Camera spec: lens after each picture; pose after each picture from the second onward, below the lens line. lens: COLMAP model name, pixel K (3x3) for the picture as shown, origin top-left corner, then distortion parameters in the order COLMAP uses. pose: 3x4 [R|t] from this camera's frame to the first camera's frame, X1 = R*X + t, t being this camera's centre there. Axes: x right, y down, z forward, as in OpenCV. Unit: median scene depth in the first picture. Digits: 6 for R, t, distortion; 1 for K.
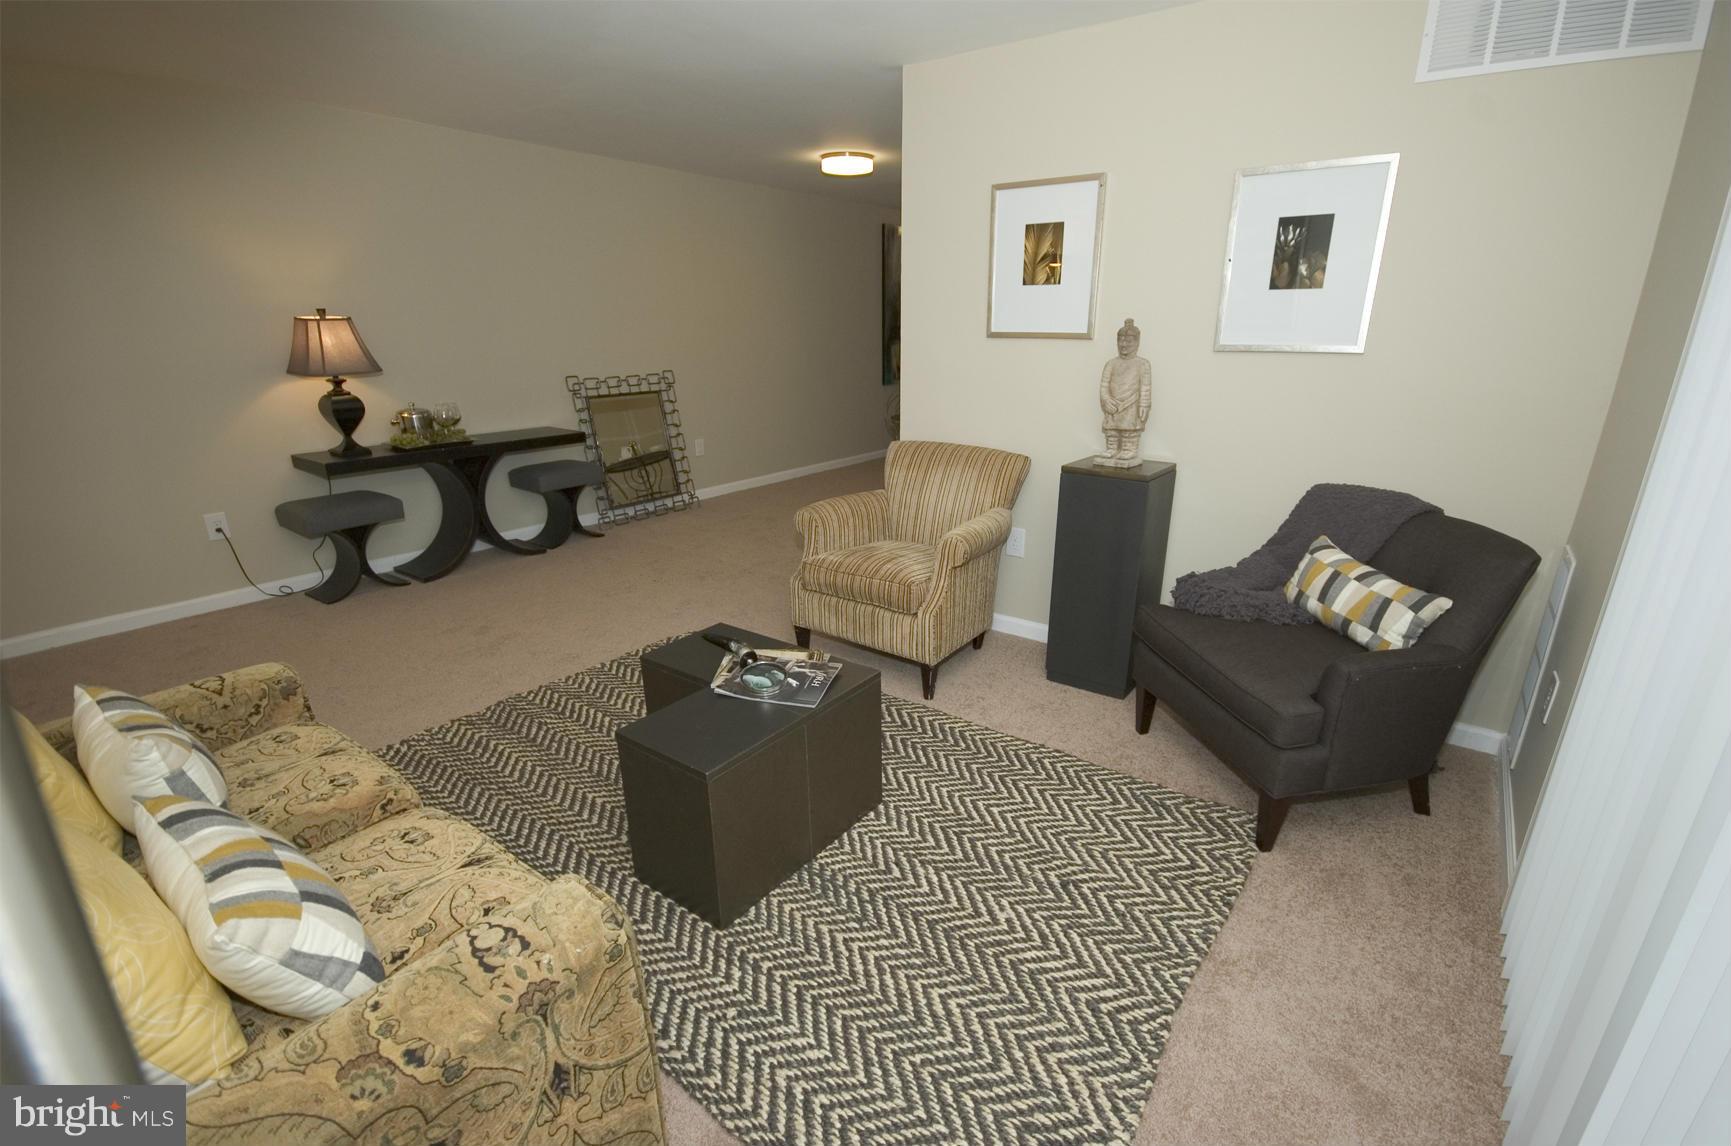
lens RADIAL K [[776.6, 0, 865.5], [0, 776.6, 573.0], [0, 0, 1]] dist [-0.000867, -0.000122]
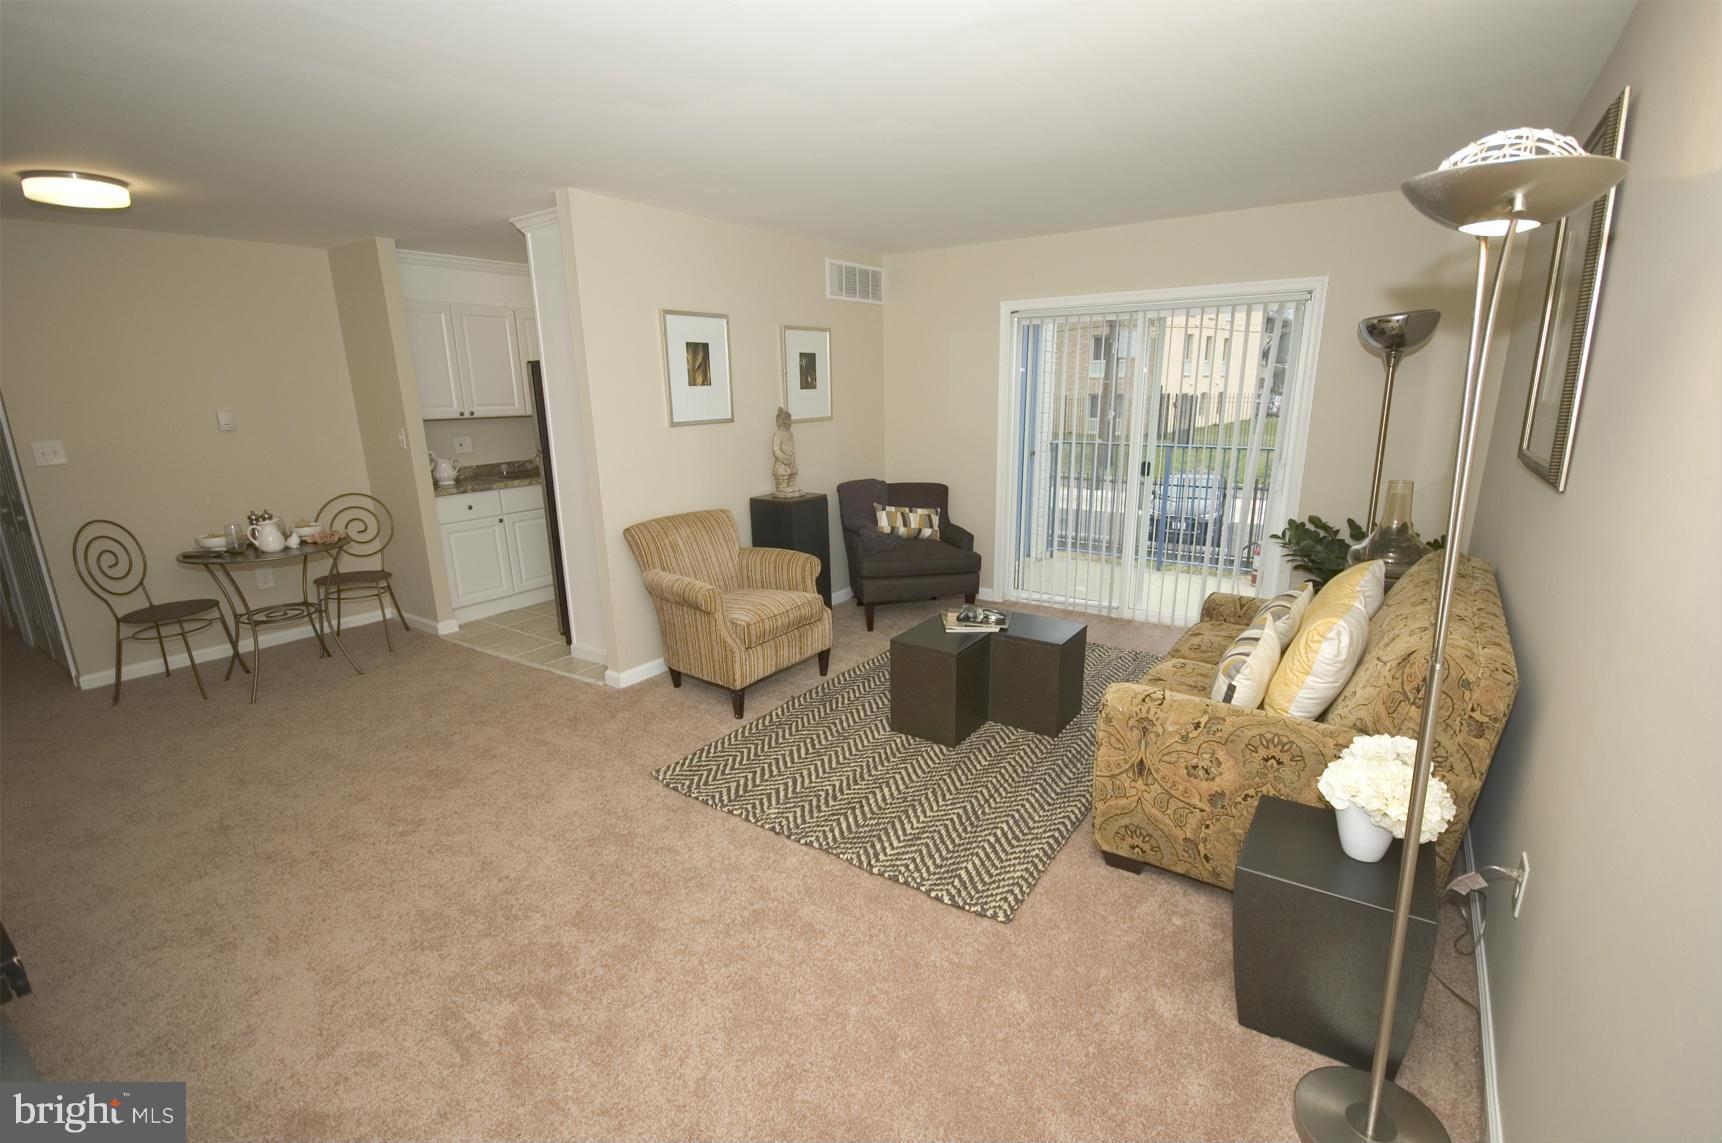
lens RADIAL K [[772.6, 0, 866.9], [0, 772.6, 580.1], [0, 0, 1]] dist [0.001166, -0.000026]
pose [[-0.035455, -0.254694, 0.966372, -1.207507], [0.320103, 0.913140, 0.252408, -0.317158], [-0.946719, 0.318287, 0.049153, 0.786032]]
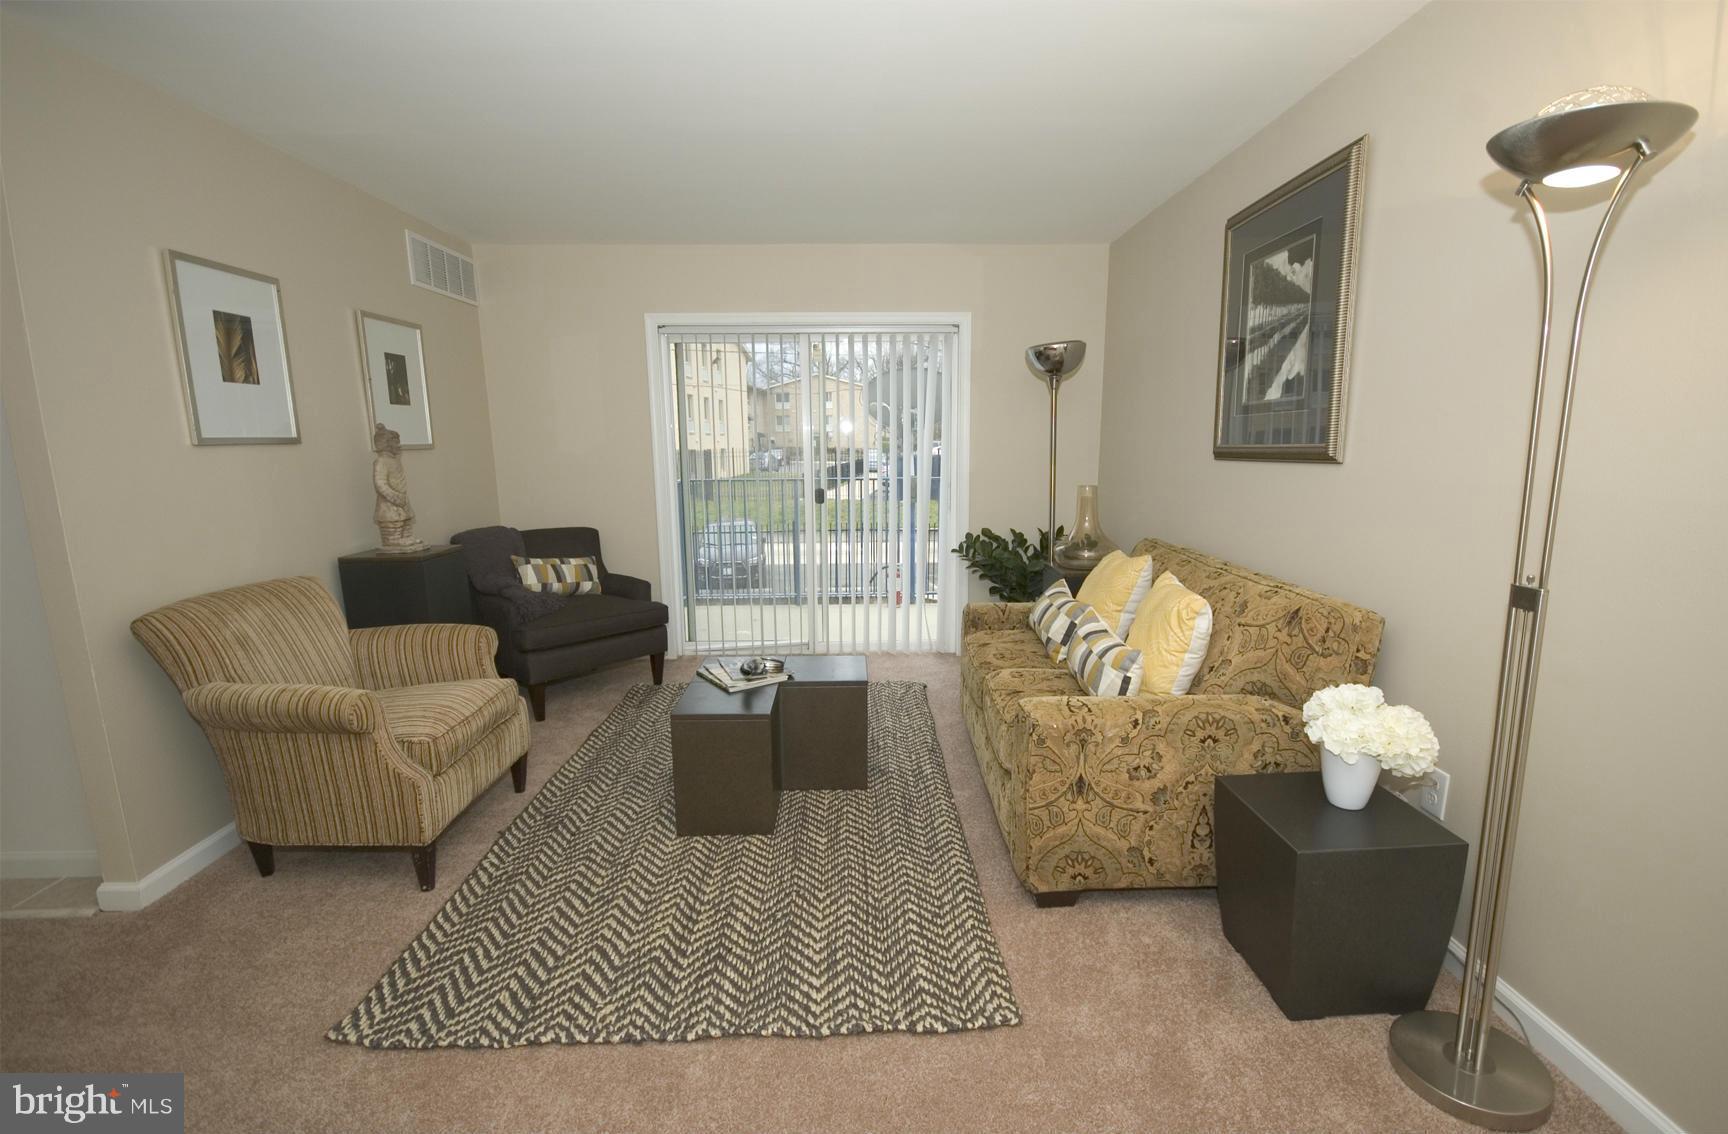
lens RADIAL K [[770.1, 0, 874.5], [0, 770.1, 583.9], [0, 0, 1]] dist [0.010601, -0.011675]
pose [[-0.626153, -0.147043, 0.765710, -0.910208], [0.242010, 0.896900, 0.370137, -0.328139], [-0.741191, 0.417071, -0.526010, 1.049649]]
